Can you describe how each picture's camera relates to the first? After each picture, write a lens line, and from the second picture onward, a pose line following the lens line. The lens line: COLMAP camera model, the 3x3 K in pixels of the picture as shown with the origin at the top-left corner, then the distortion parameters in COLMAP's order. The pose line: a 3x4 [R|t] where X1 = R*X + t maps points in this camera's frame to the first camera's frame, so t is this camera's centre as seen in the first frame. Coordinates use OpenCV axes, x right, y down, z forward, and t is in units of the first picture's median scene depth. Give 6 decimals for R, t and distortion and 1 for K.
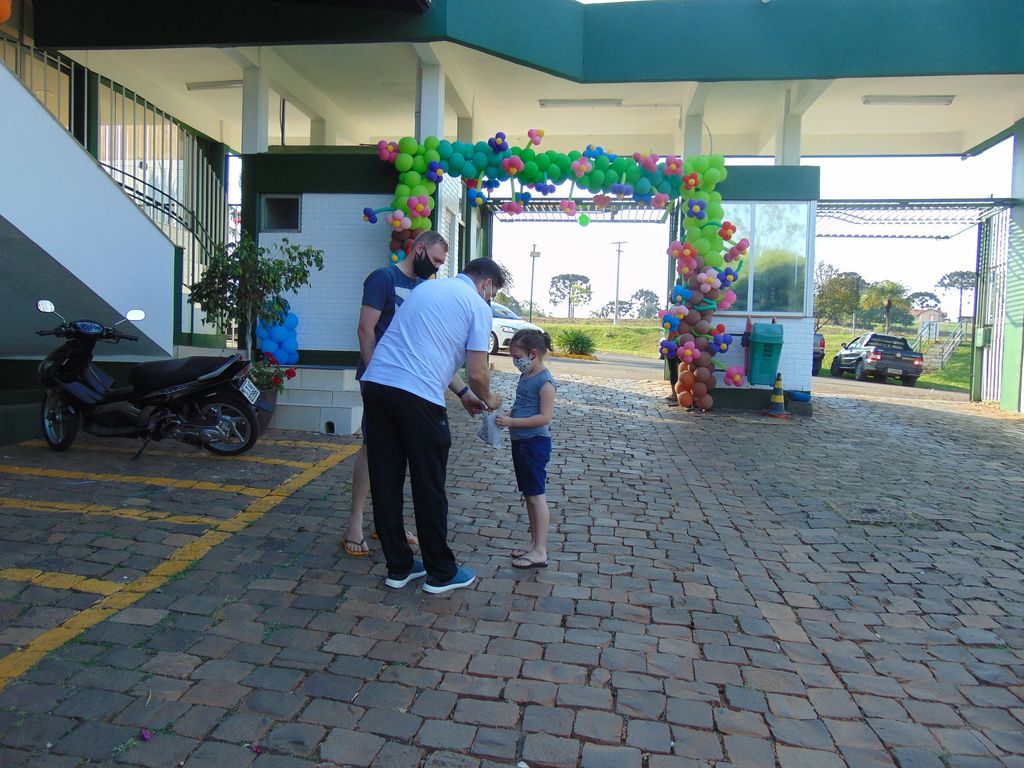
lens RADIAL K [[772.8, 0, 511.3], [0, 772.8, 380.2], [0, 0, 1]] dist [-0.027029, 0.071043]
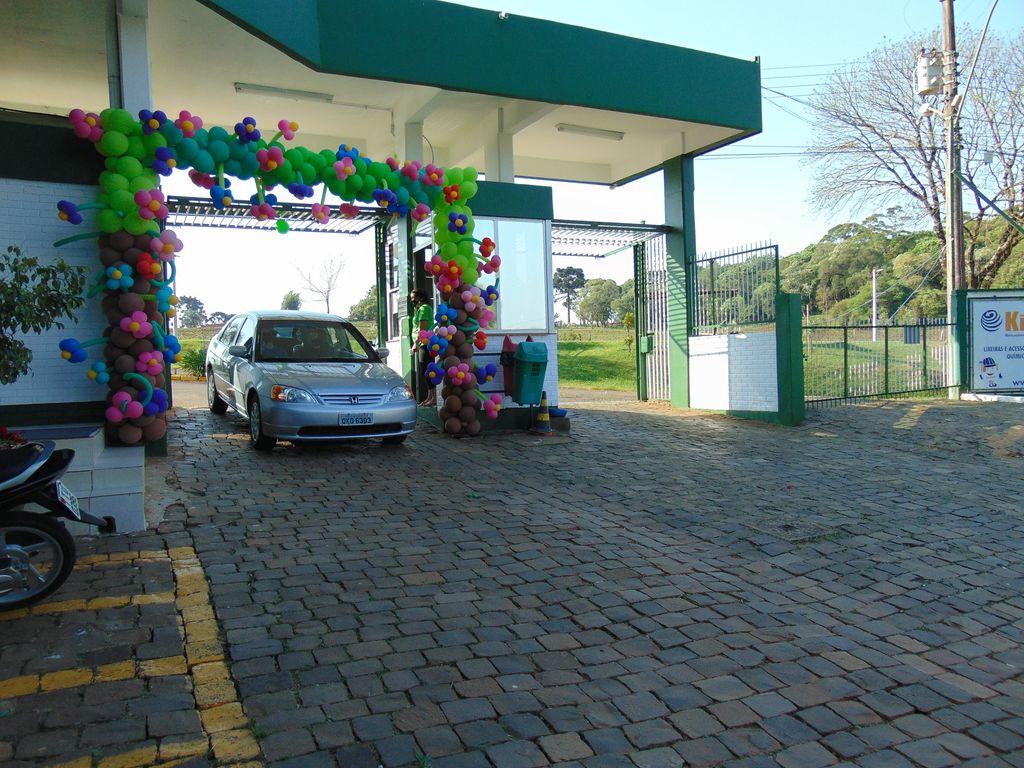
lens RADIAL K [[773.1, 0, 512.6], [0, 773.1, 381.0], [0, 0, 1]] dist [-0.028011, 0.072133]
pose [[0.839783, -0.066022, 0.538893, -0.225560], [0.069227, 0.997498, 0.014327, -0.039423], [-0.538491, 0.025274, 0.842252, 0.175275]]
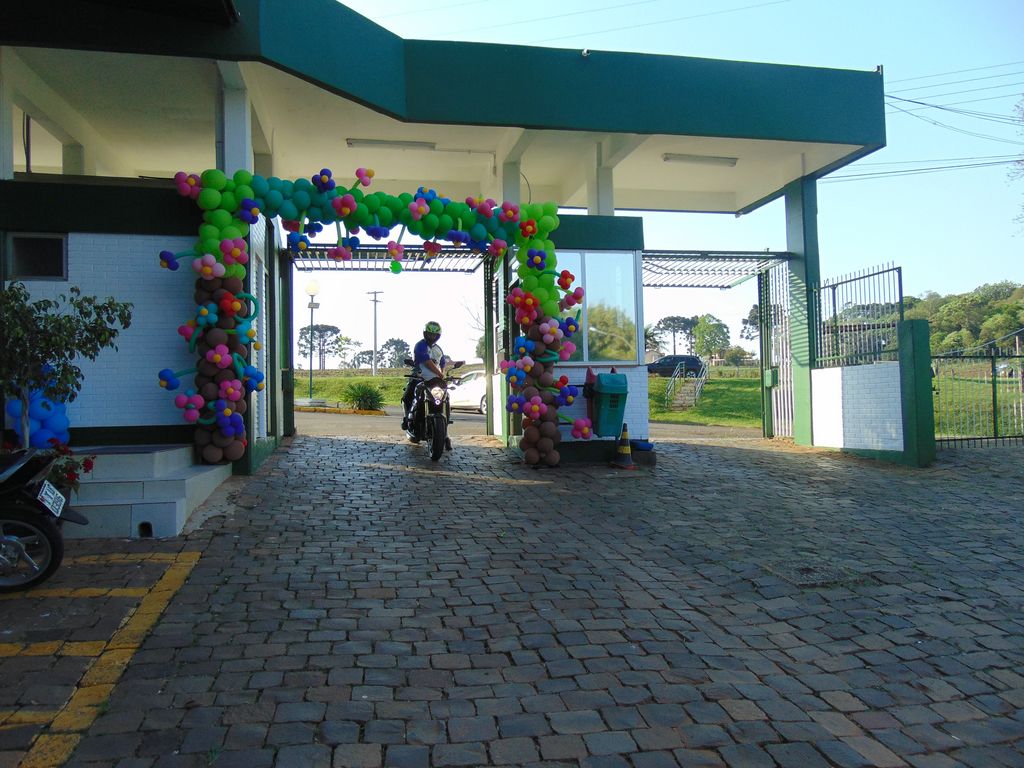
lens RADIAL K [[772.8, 0, 511.3], [0, 772.8, 380.2], [0, 0, 1]] dist [-0.027029, 0.071043]
pose [[0.948549, -0.038811, 0.314241, -0.095503], [0.058632, 0.996825, -0.053867, -0.019517], [-0.311153, 0.069520, 0.947814, 0.109434]]
